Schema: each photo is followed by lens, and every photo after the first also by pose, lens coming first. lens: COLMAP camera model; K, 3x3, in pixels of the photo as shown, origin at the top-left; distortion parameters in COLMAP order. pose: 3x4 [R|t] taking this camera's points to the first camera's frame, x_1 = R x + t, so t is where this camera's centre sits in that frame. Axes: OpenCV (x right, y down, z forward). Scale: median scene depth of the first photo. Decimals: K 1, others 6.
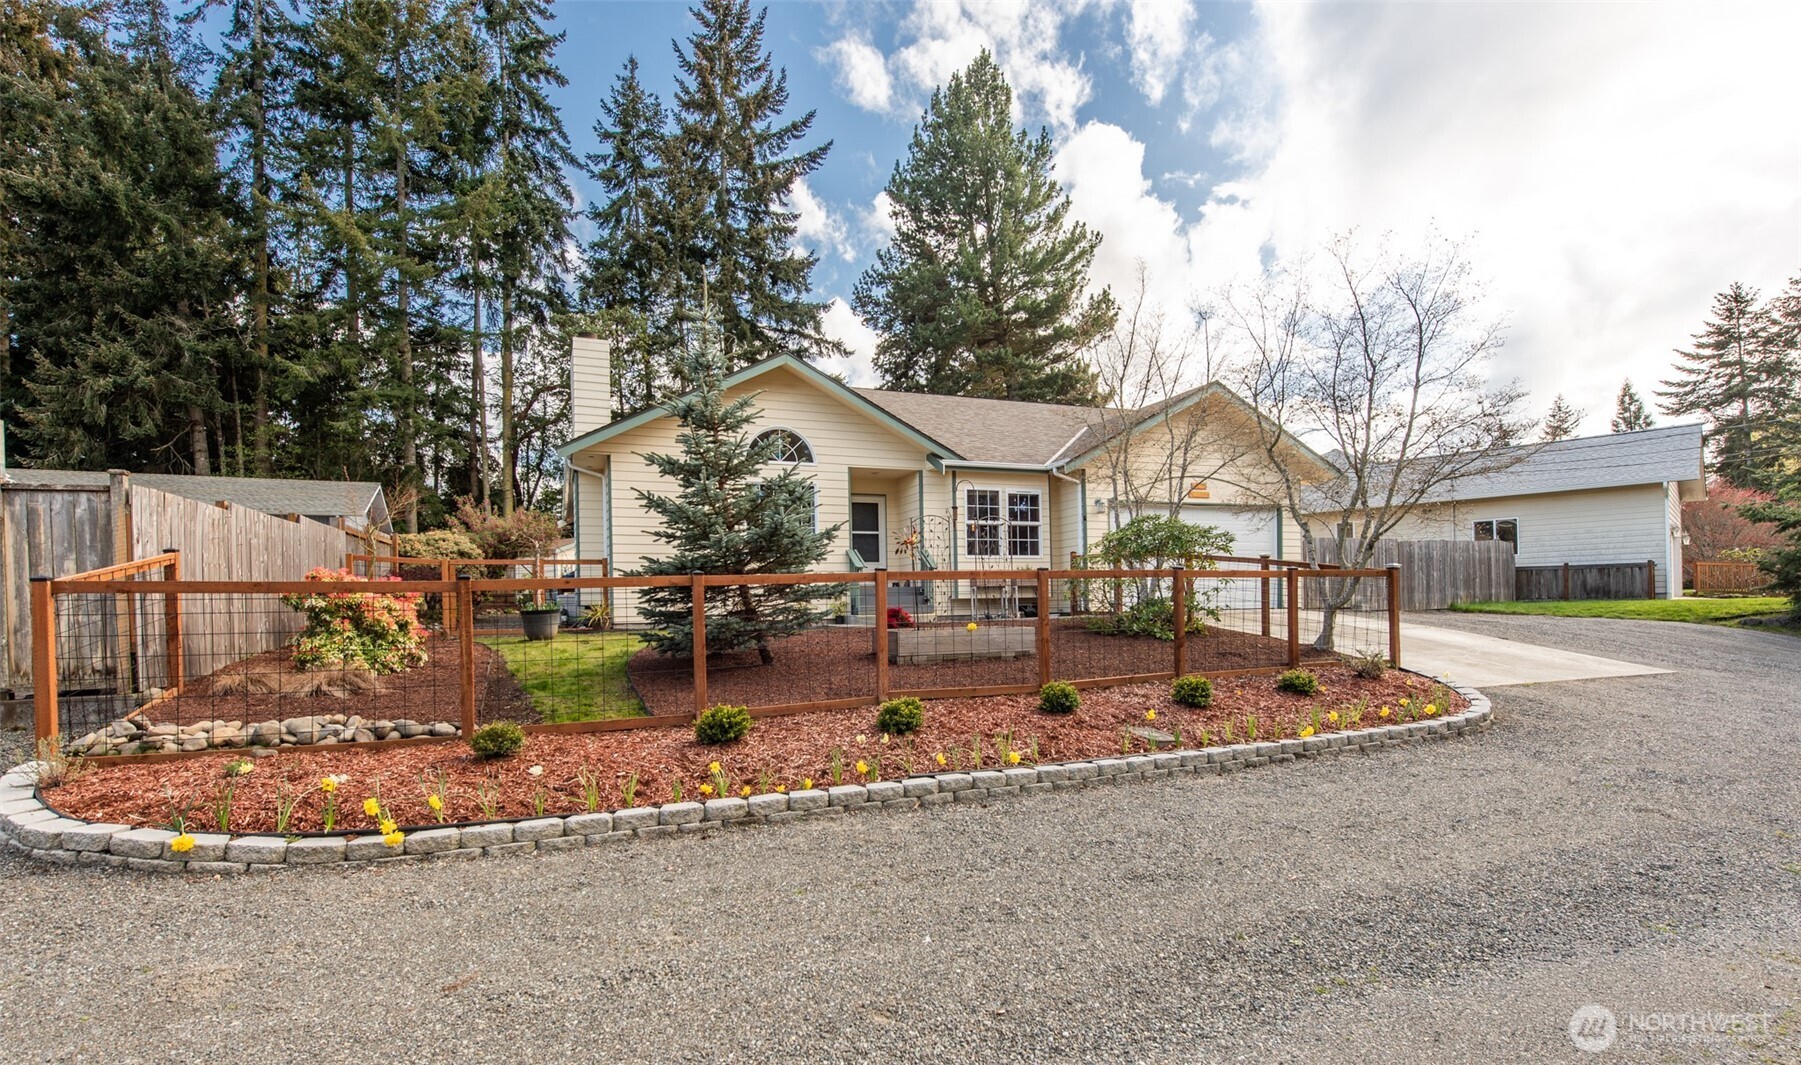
lens RADIAL K [[899.2, 0, 942.3], [0, 899.2, 604.0], [0, 0, 1]] dist [0.013206, -0.000799]
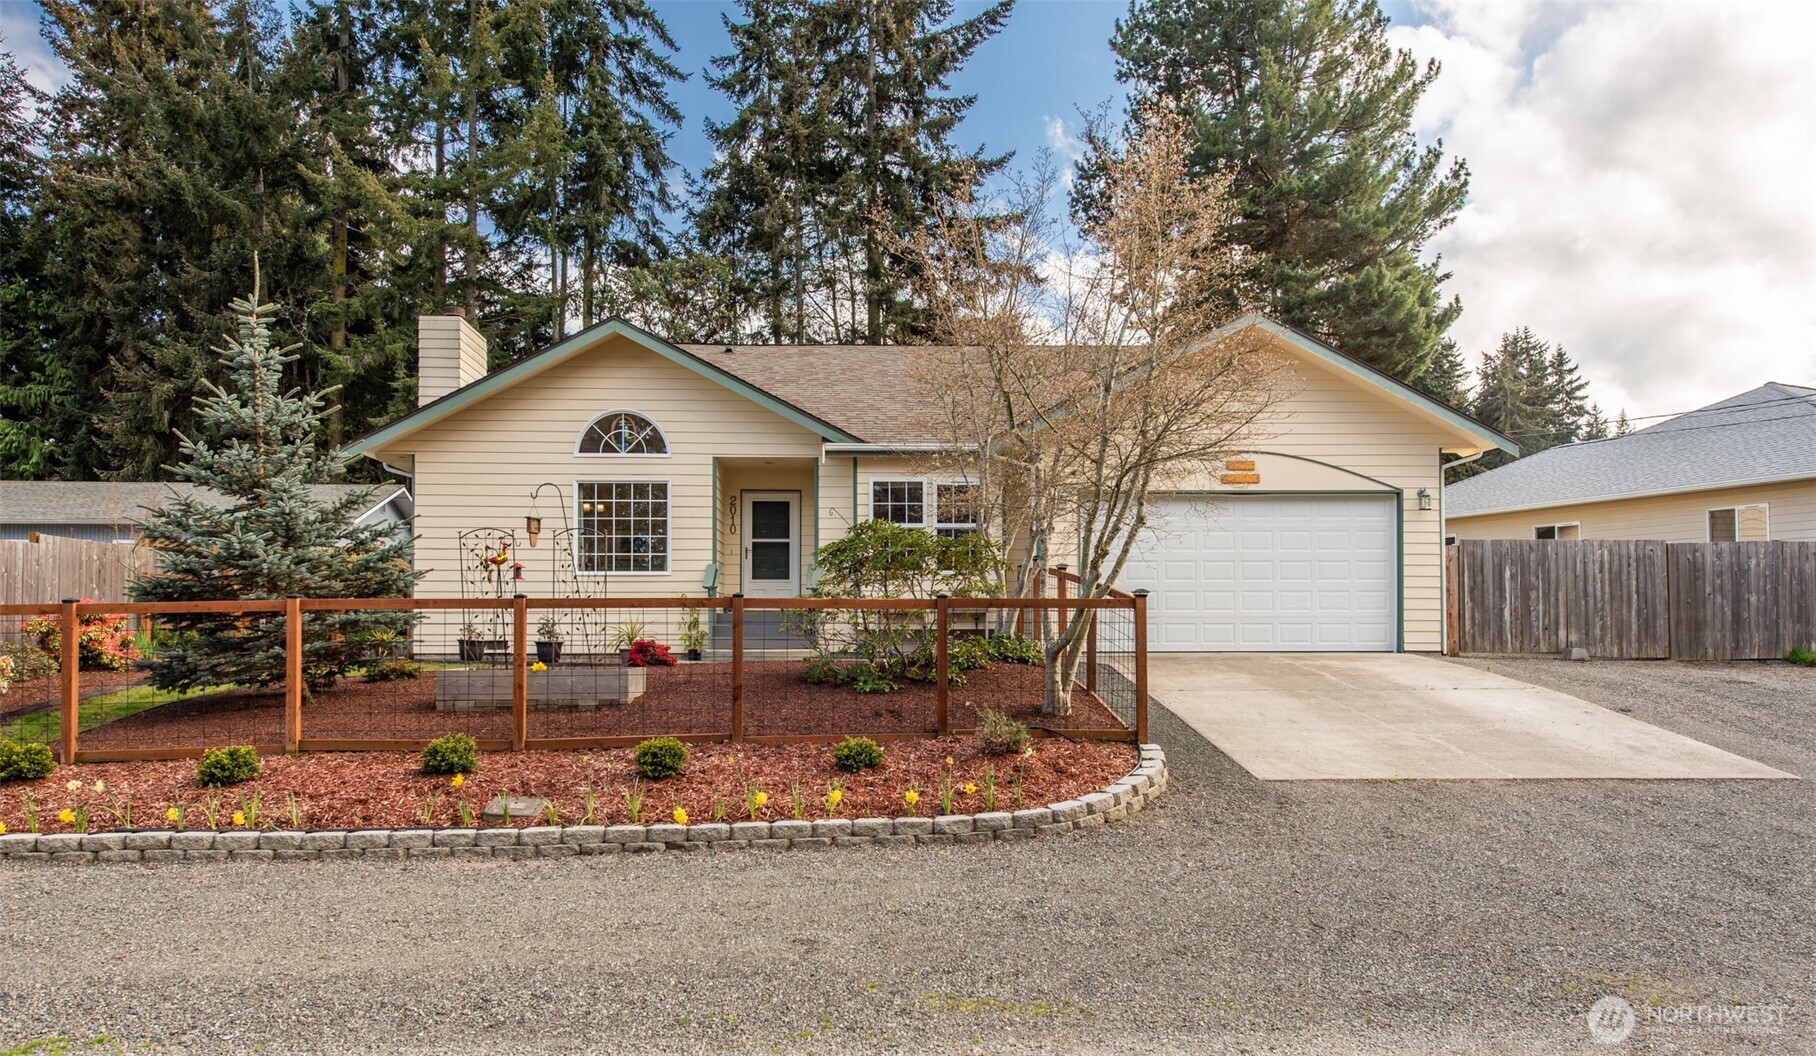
lens RADIAL K [[1329.6, 0, 969.2], [0, 1329.6, 592.5], [0, 0, 1]] dist [0.018721, 0.005456]
pose [[0.933657, 0.003531, -0.358151, 0.468496], [-0.014093, 0.999539, -0.026886, -0.008284], [0.357891, 0.030150, 0.933277, 0.017024]]
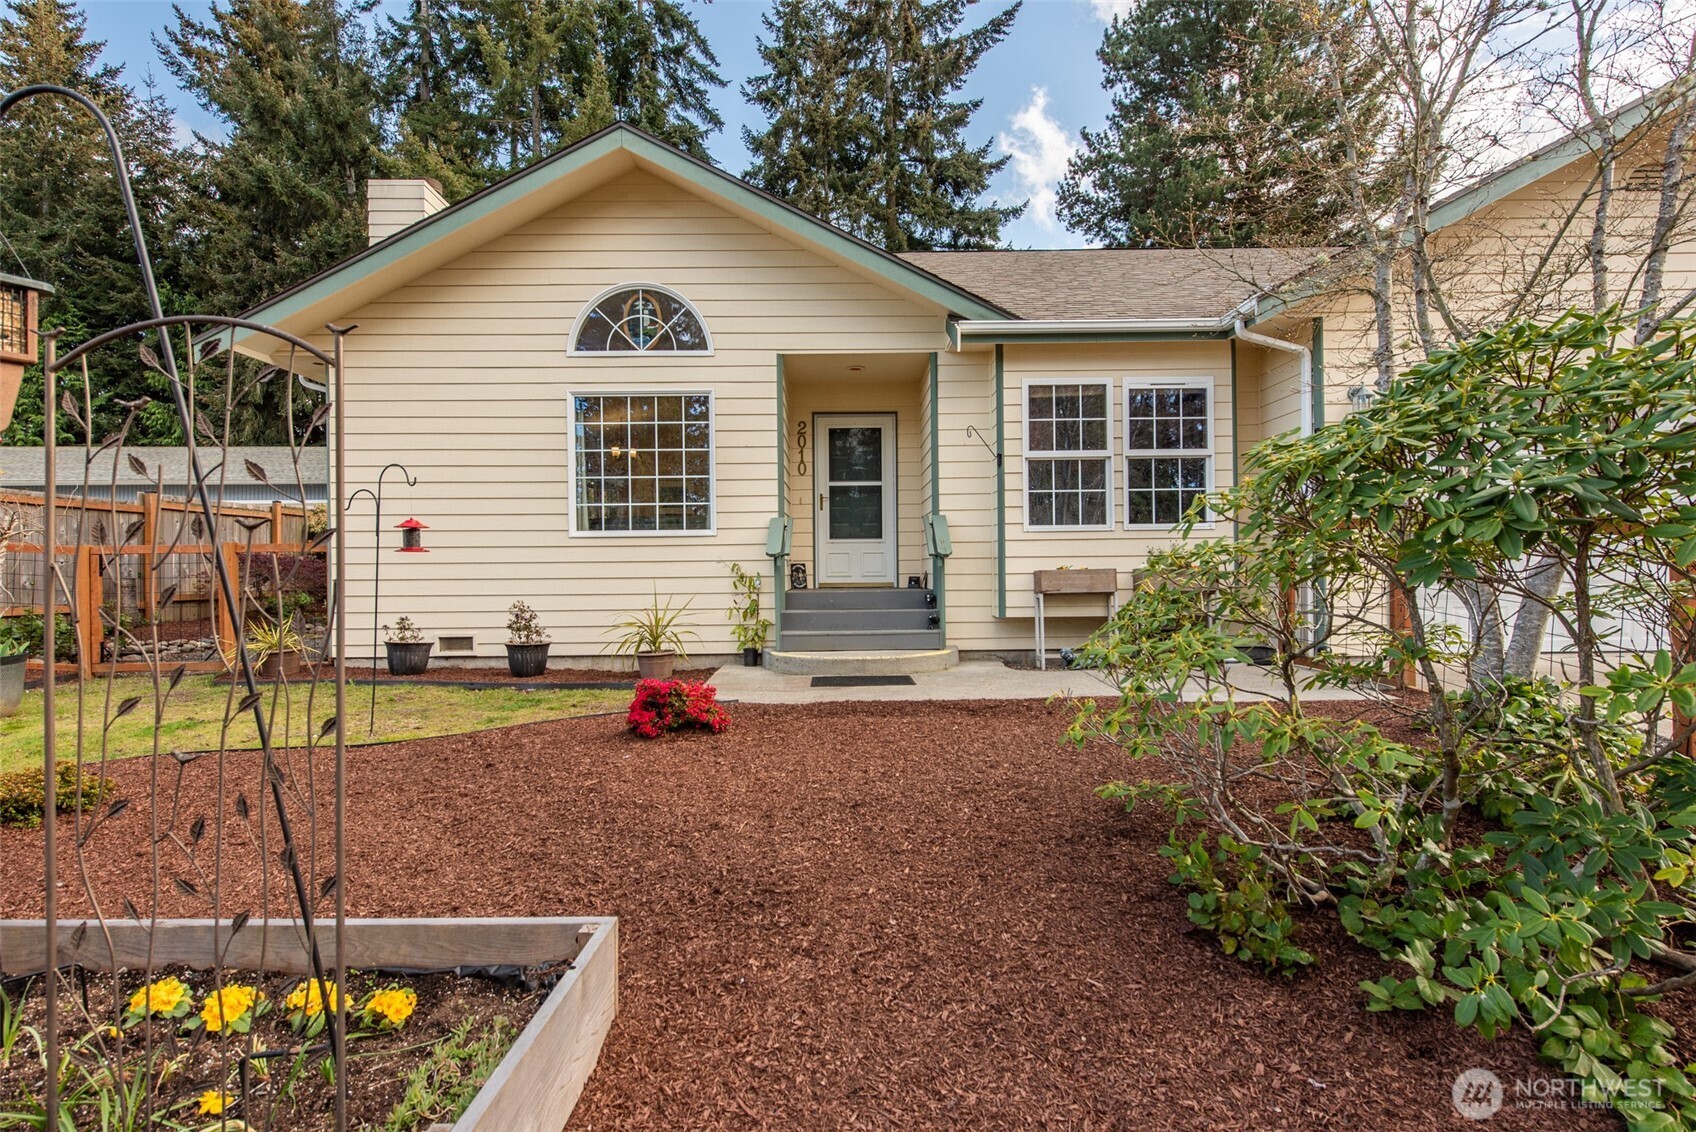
lens RADIAL K [[841.9, 0, 867.3], [0, 841.9, 567.7], [0, 0, 1]] dist [0.003896, -0.000617]
pose [[0.915654, 0.010191, -0.401838, 0.121736], [-0.006585, 0.999925, 0.010356, -0.034857], [0.401913, -0.006836, 0.915652, 0.541500]]
